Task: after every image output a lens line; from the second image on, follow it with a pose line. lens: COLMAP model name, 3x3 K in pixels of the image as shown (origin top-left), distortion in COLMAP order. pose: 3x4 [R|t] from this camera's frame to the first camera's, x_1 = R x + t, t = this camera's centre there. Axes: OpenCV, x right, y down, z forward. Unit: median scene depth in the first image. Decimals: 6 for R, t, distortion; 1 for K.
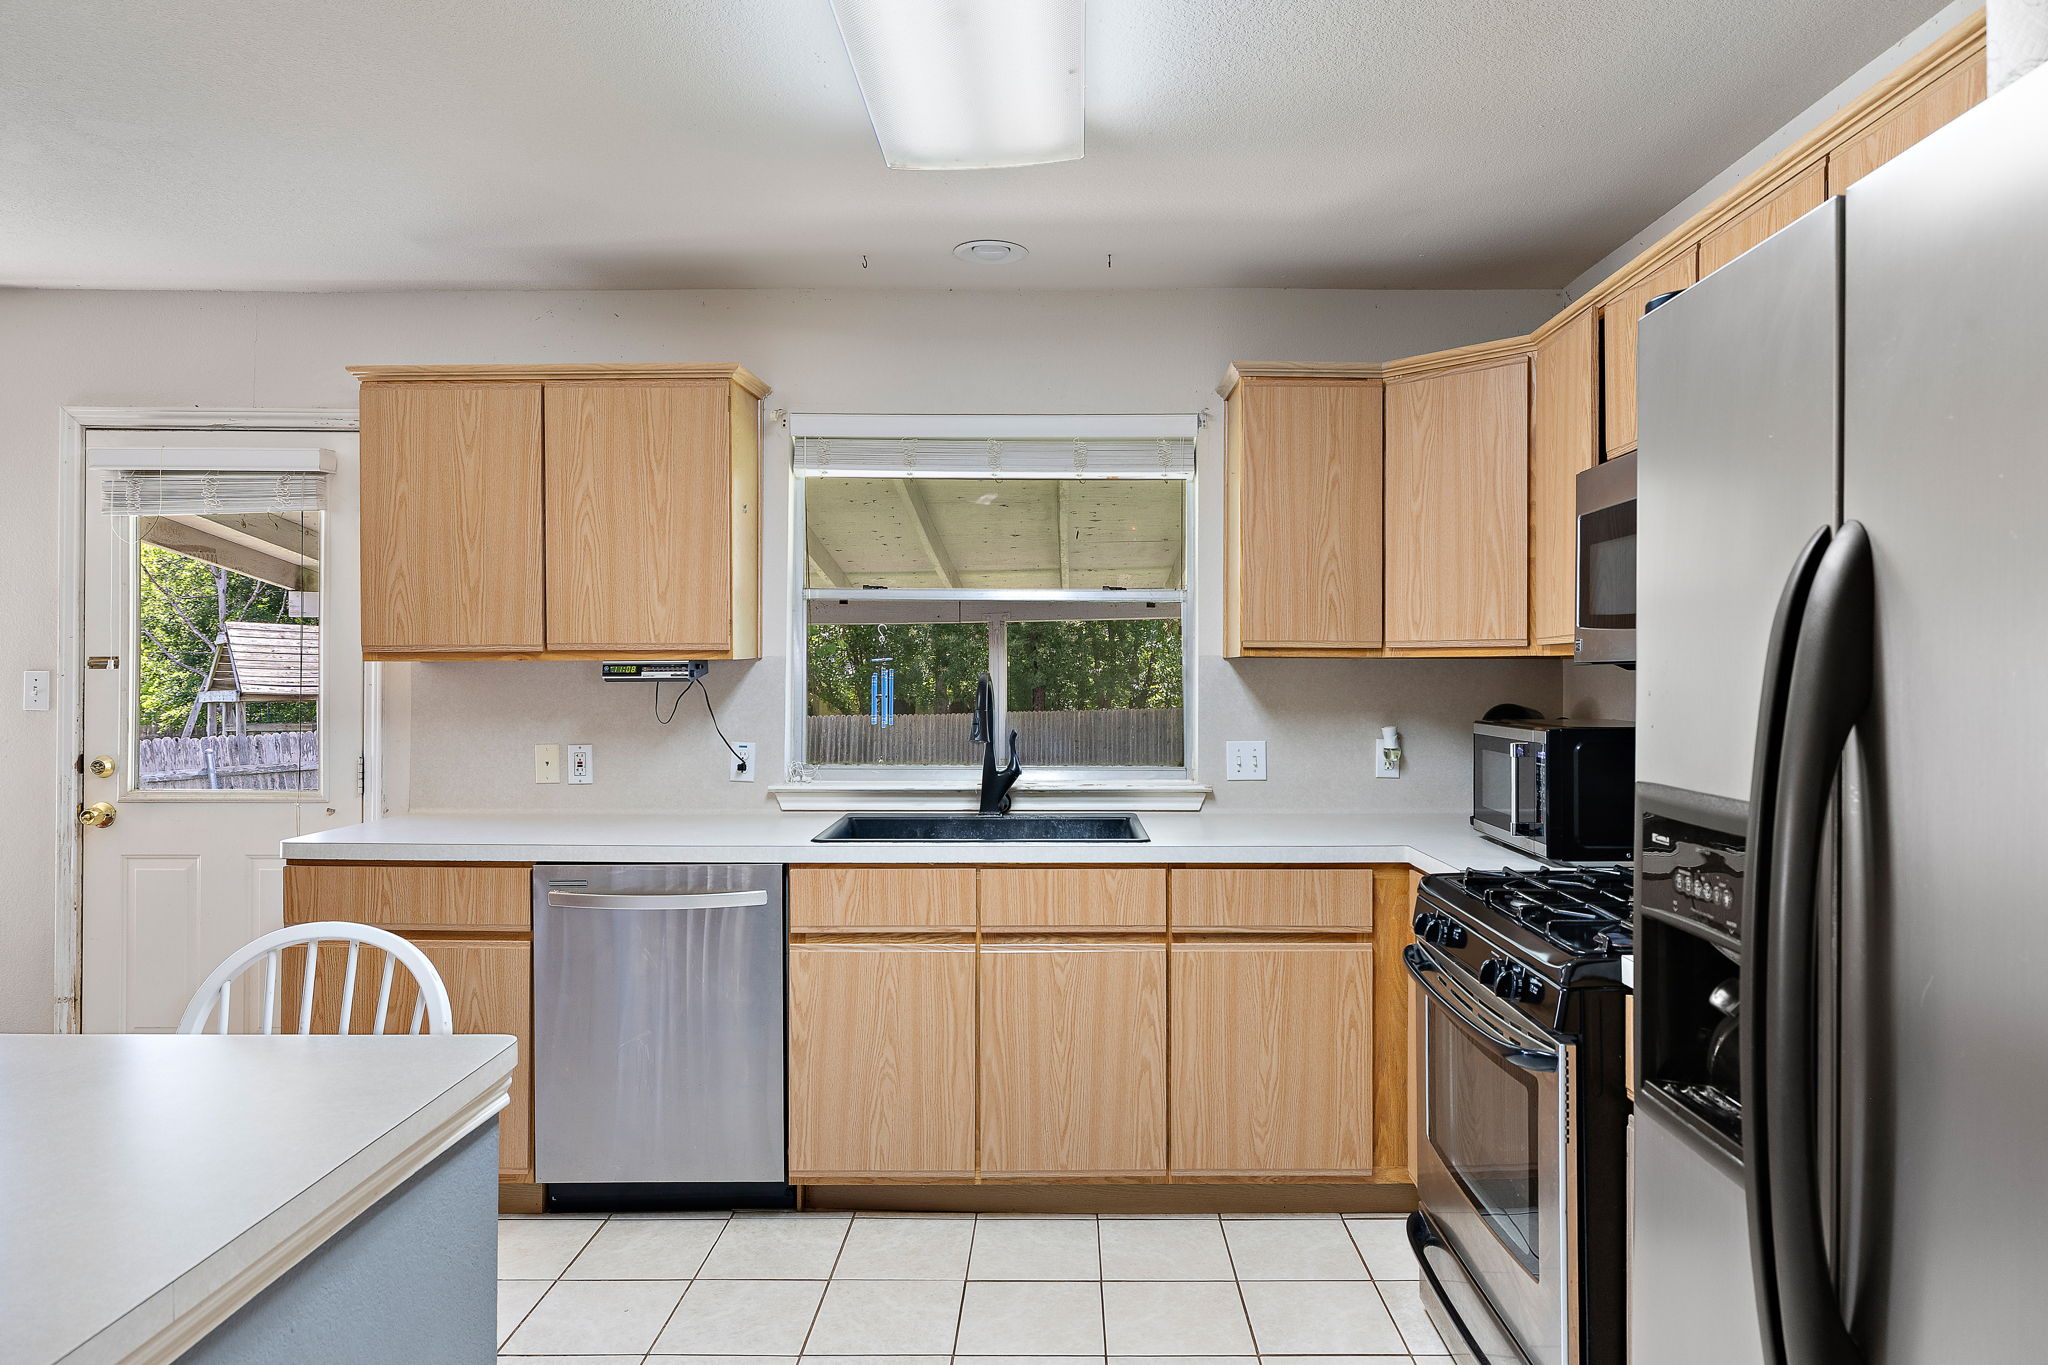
lens RADIAL K [[1235.1, 0, 1061.6], [0, 1235.1, 664.5], [0, 0, 1]] dist [-0.000399, 0.001591]
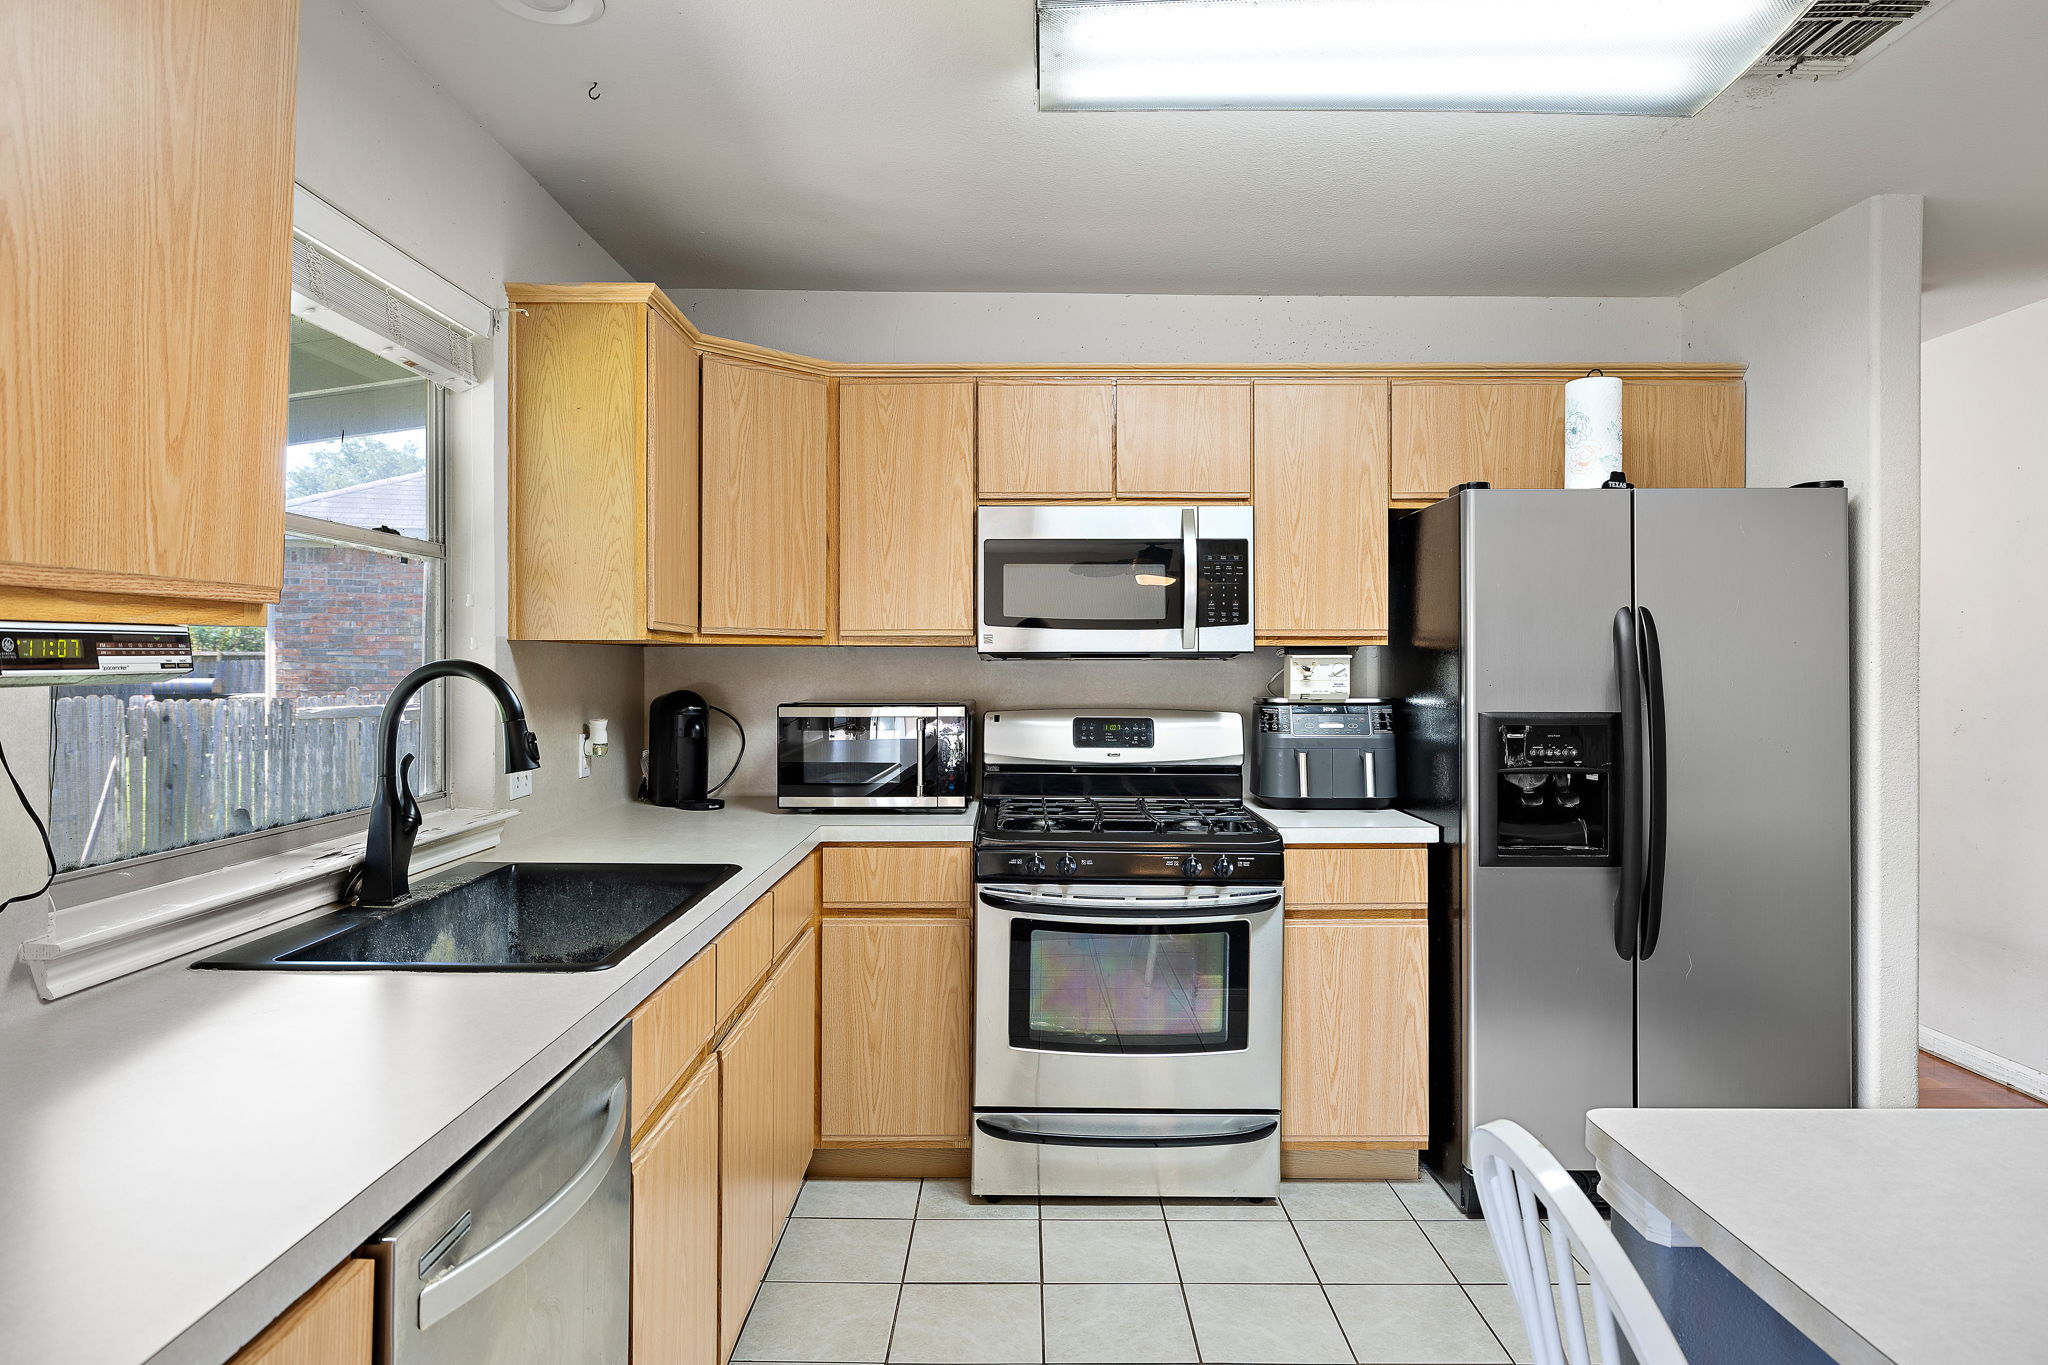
lens RADIAL K [[1218.1, 0, 1024.0], [0, 1218.1, 660.7], [0, 0, 1]] dist [-0.005192, 0.002991]
pose [[0.012473, 0.000178, 0.999922, -0.680105], [-0.007874, 0.999969, -0.000080, 0.005416], [-0.999891, -0.007872, 0.012474, 0.745464]]
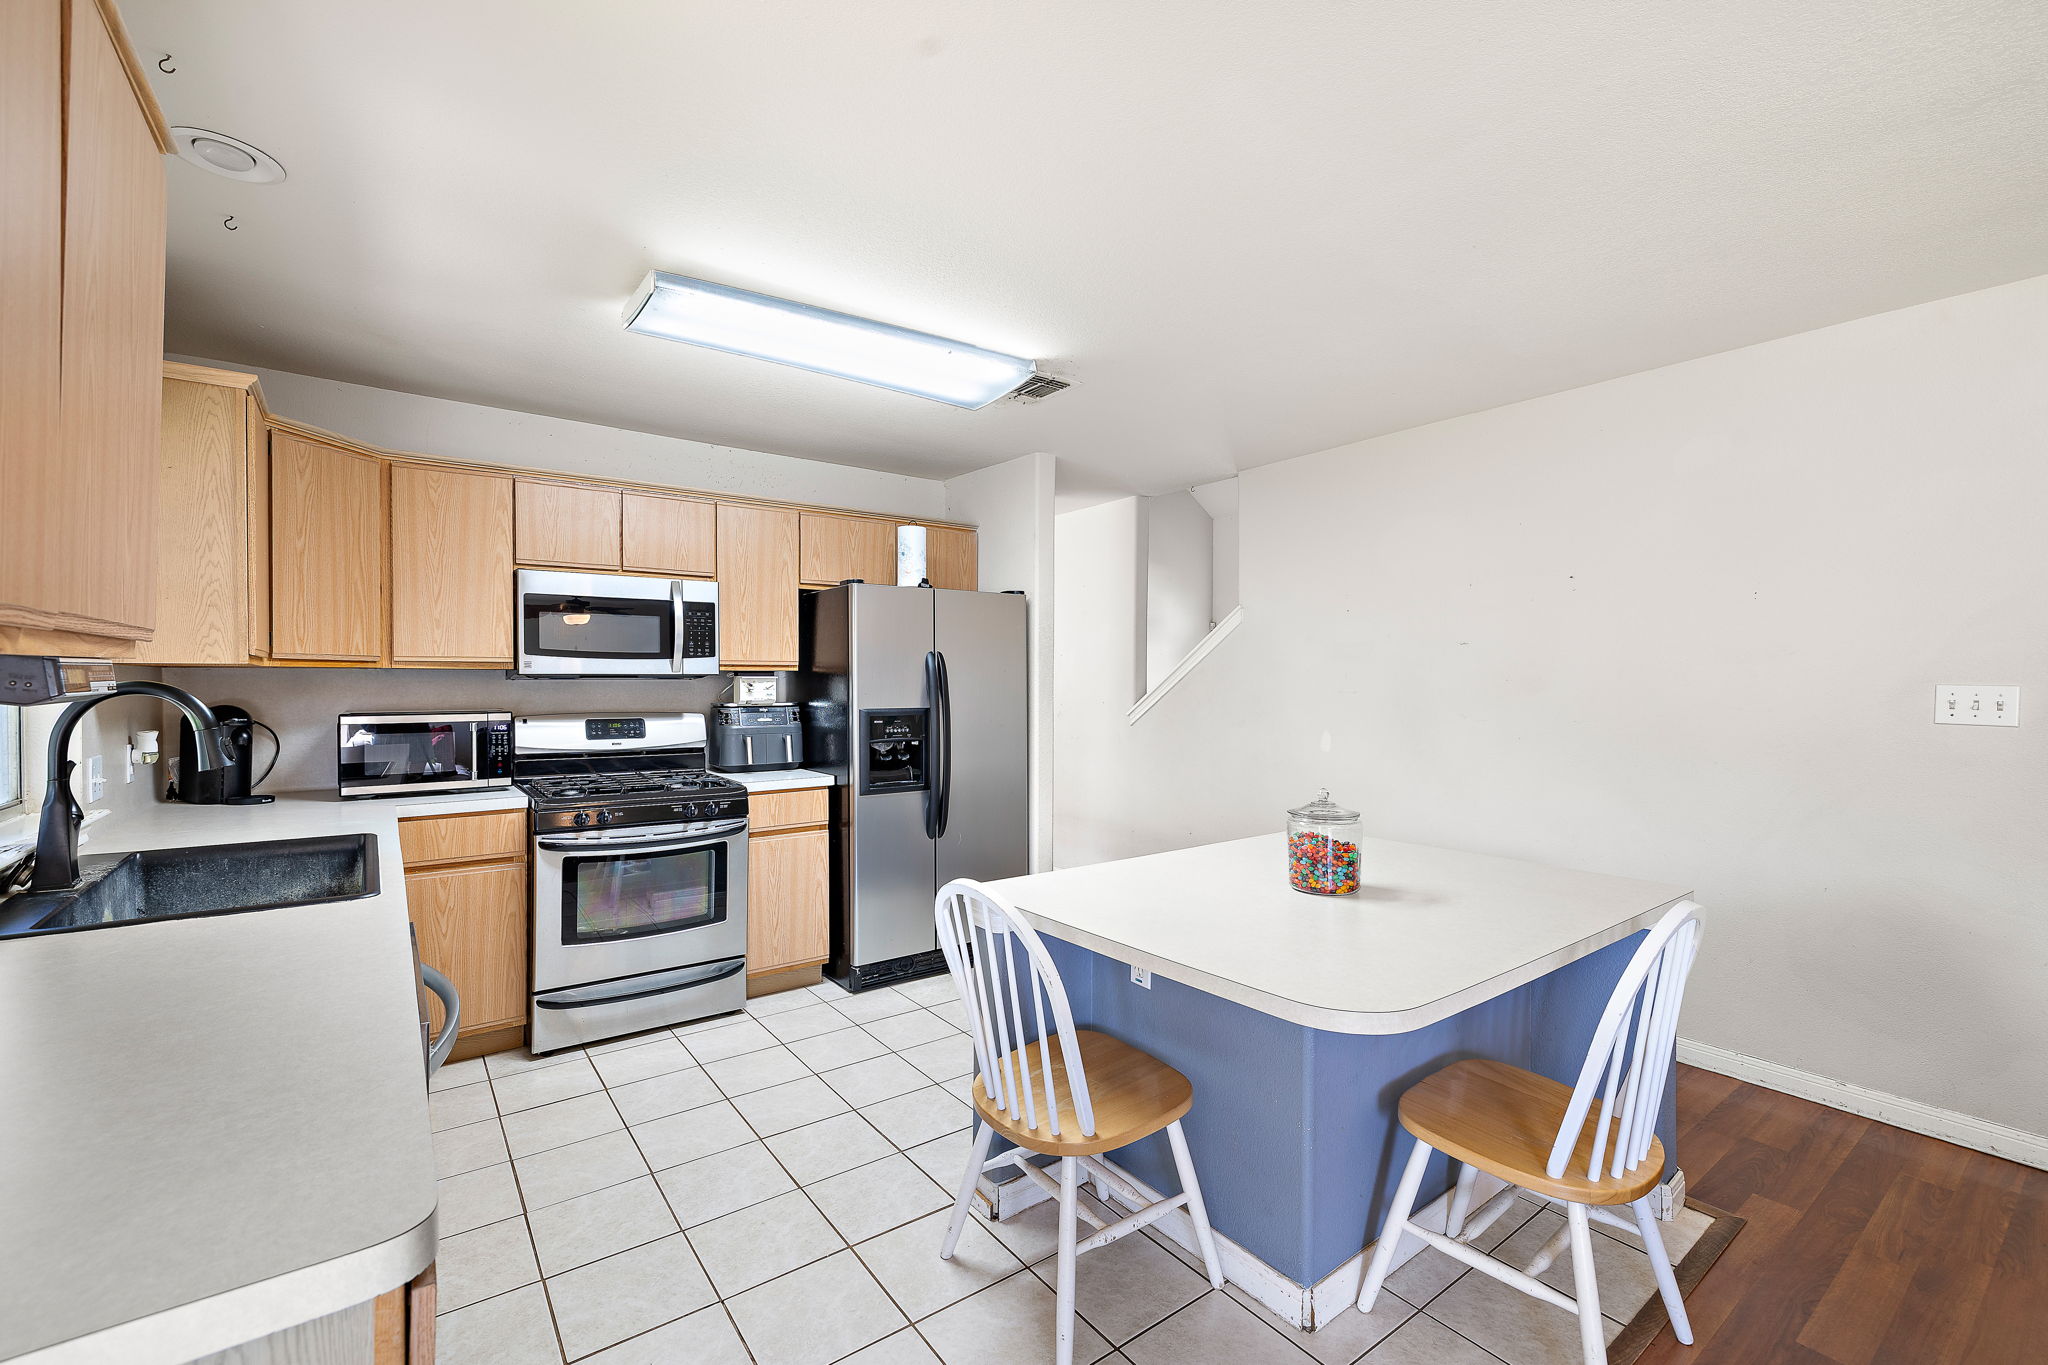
lens RADIAL K [[869.1, 0, 1012.6], [0, 869.1, 687.4], [0, 0, 1]] dist [0.005156, 0.000030]
pose [[-0.575801, -0.009485, 0.817535, -0.823259], [-0.007734, 0.999951, 0.006154, 0.003589], [-0.817553, -0.002780, -0.575846, 0.910296]]
